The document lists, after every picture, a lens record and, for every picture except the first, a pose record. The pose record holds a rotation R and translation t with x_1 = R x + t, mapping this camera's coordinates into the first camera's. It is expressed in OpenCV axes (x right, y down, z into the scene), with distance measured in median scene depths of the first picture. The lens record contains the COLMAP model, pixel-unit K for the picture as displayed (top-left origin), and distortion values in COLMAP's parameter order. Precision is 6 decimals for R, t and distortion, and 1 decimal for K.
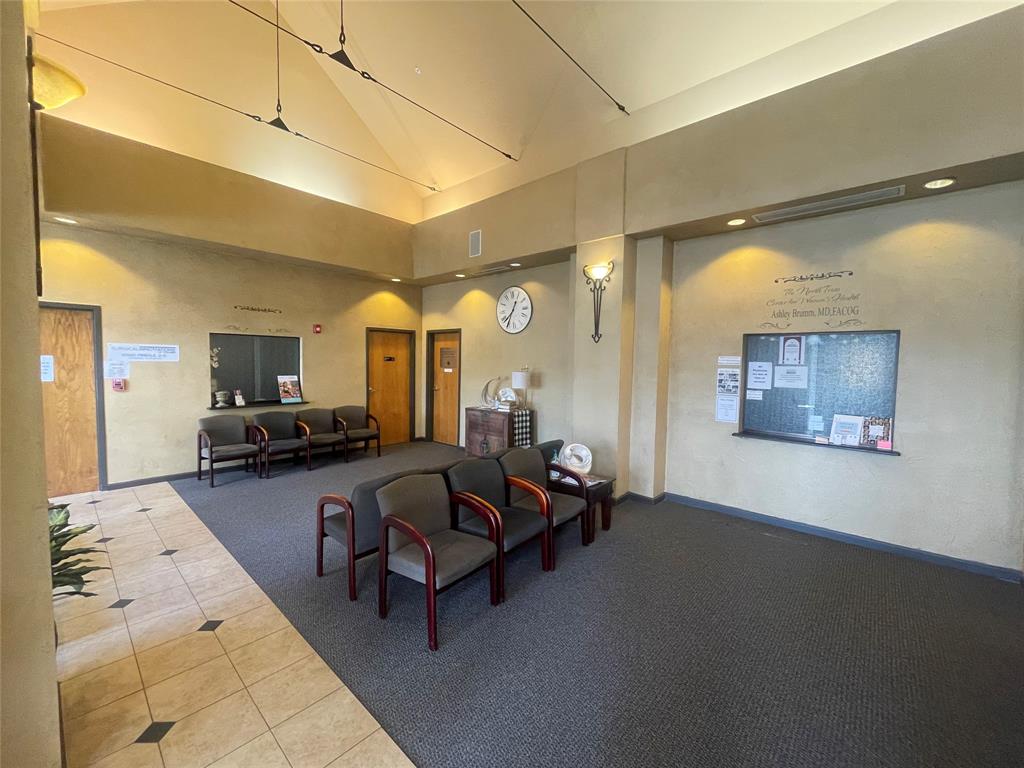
lens RADIAL K [[411.1, 0, 511.7], [0, 411.1, 381.9], [0, 0, 1]] dist [-0.003466, -0.000825]
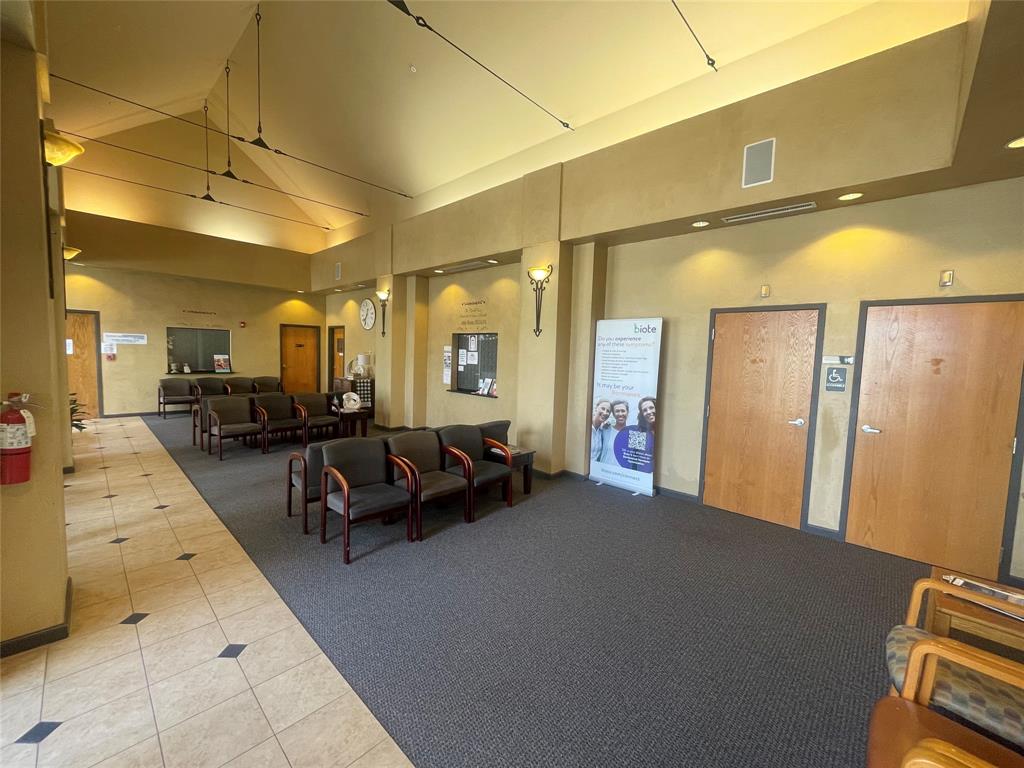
lens RADIAL K [[411.1, 0, 512.0], [0, 411.1, 382.8], [0, 0, 1]] dist [-0.003466, -0.000825]
pose [[0.999466, 0.018933, -0.026634, 0.590089], [-0.018312, 0.999560, 0.023339, 0.033181], [0.027064, -0.022838, 0.999373, -0.513032]]
